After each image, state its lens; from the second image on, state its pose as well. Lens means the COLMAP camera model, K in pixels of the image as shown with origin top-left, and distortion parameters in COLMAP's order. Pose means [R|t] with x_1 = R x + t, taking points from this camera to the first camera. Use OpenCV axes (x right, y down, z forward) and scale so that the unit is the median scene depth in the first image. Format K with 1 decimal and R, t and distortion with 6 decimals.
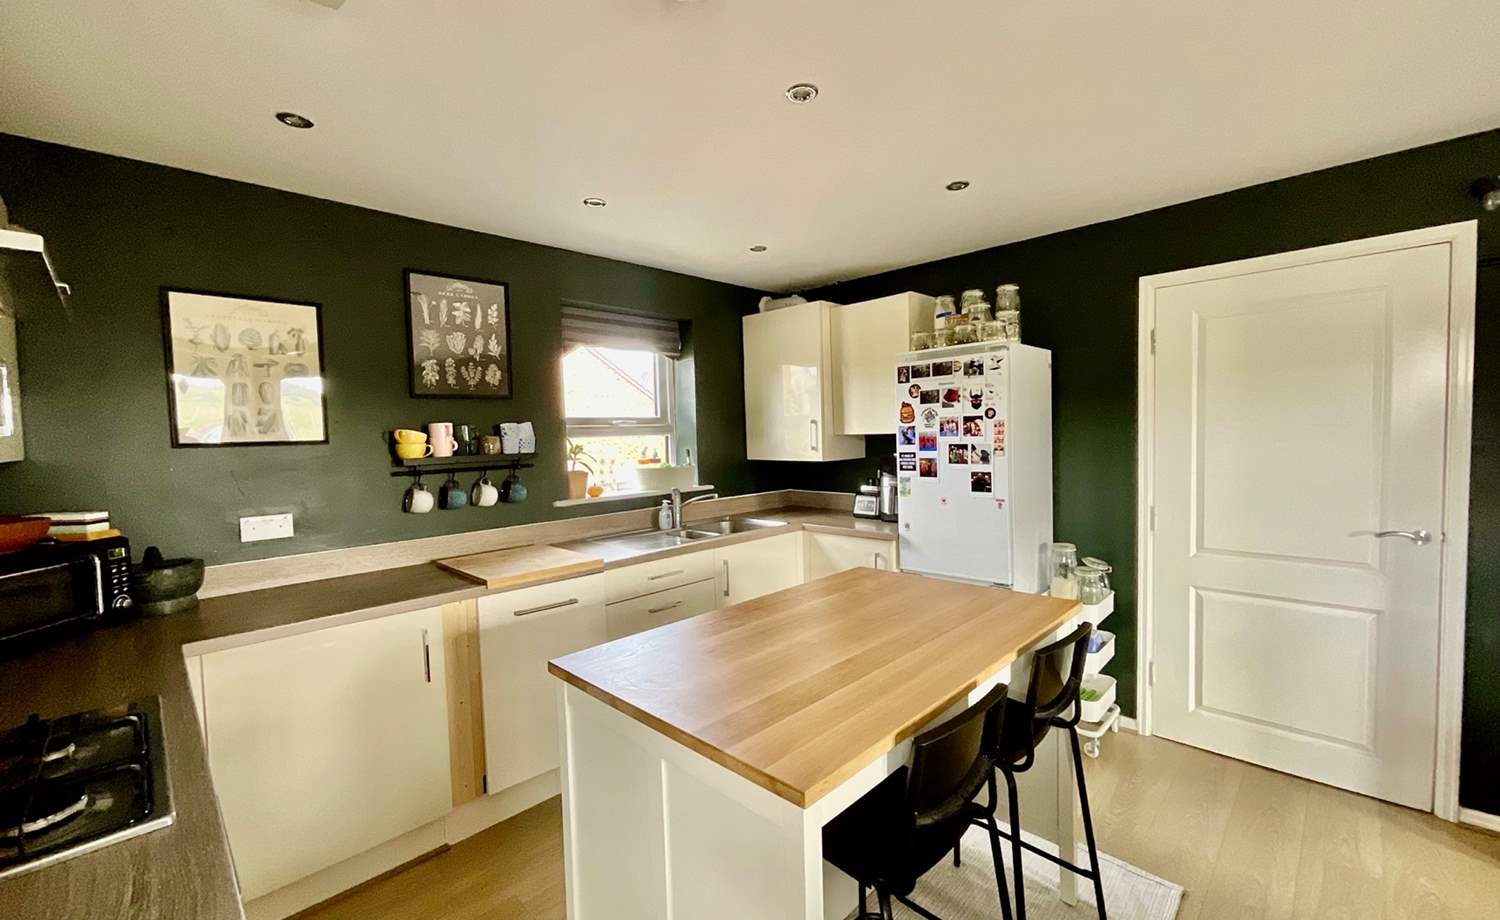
lens RADIAL K [[614.5, 0, 750.0], [0, 614.5, 460.0], [0, 0, 1]] dist [-0.000427, 0.000089]
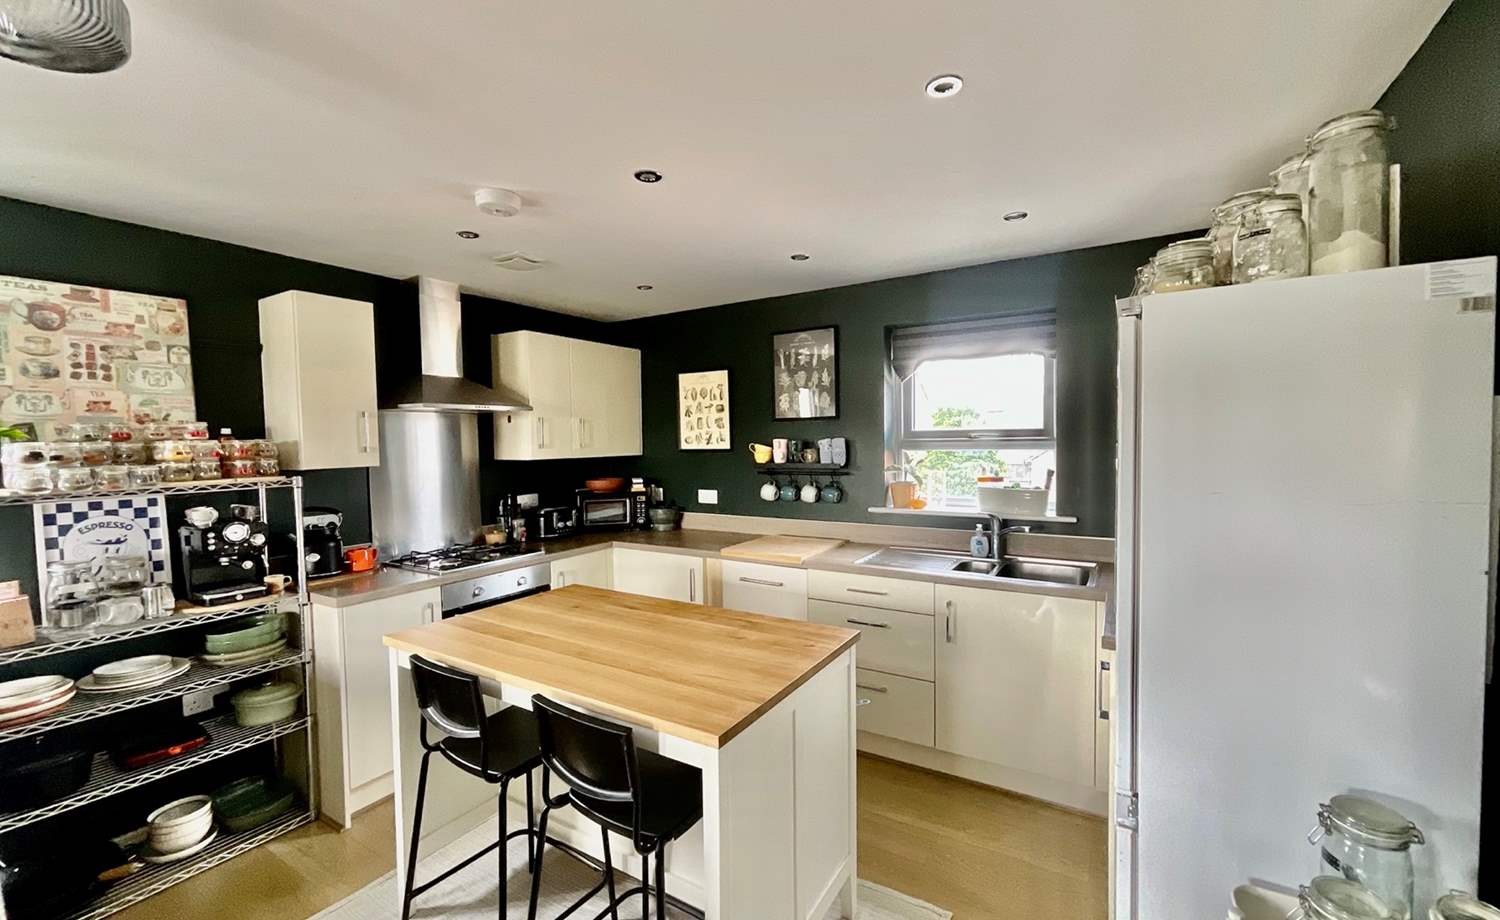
lens RADIAL K [[608.3, 0, 750.0], [0, 608.3, 460.0], [0, 0, 1]] dist [-0.000823, -0.000059]
pose [[0.225866, 0.057582, -0.972455, 0.785543], [-0.035638, 0.998072, 0.050822, -0.074984], [0.973506, 0.023177, 0.227482, 0.574482]]
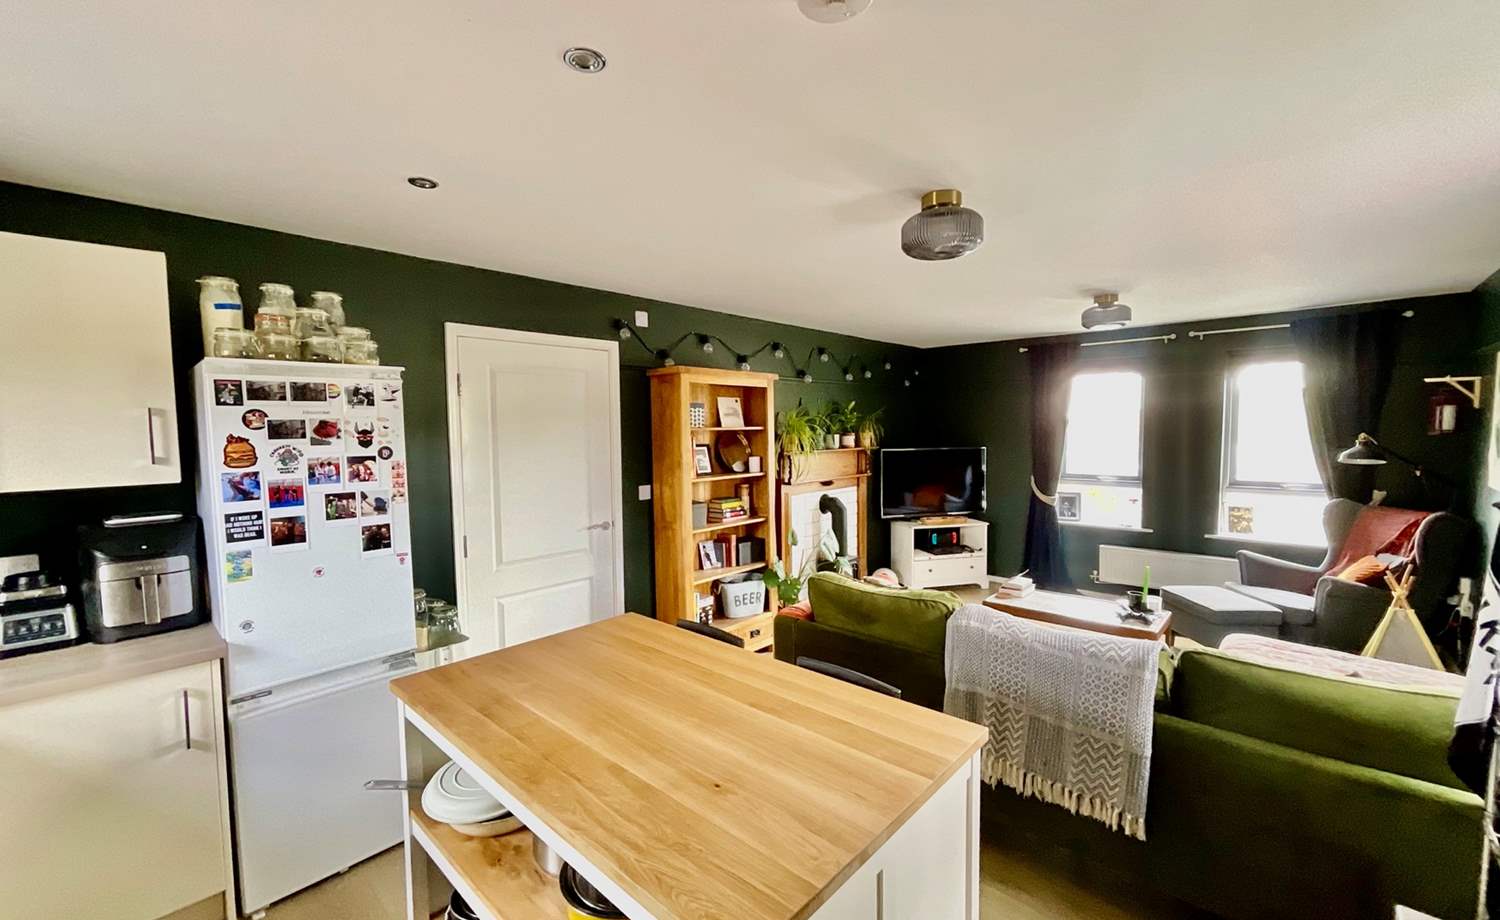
lens RADIAL K [[608.3, 0, 750.0], [0, 608.3, 460.0], [0, 0, 1]] dist [-0.000823, -0.000059]
pose [[-0.035892, -0.026375, 0.999008, -0.434301], [0.058302, 0.997894, 0.028441, -0.059072], [-0.997654, 0.059265, -0.034278, 0.518171]]
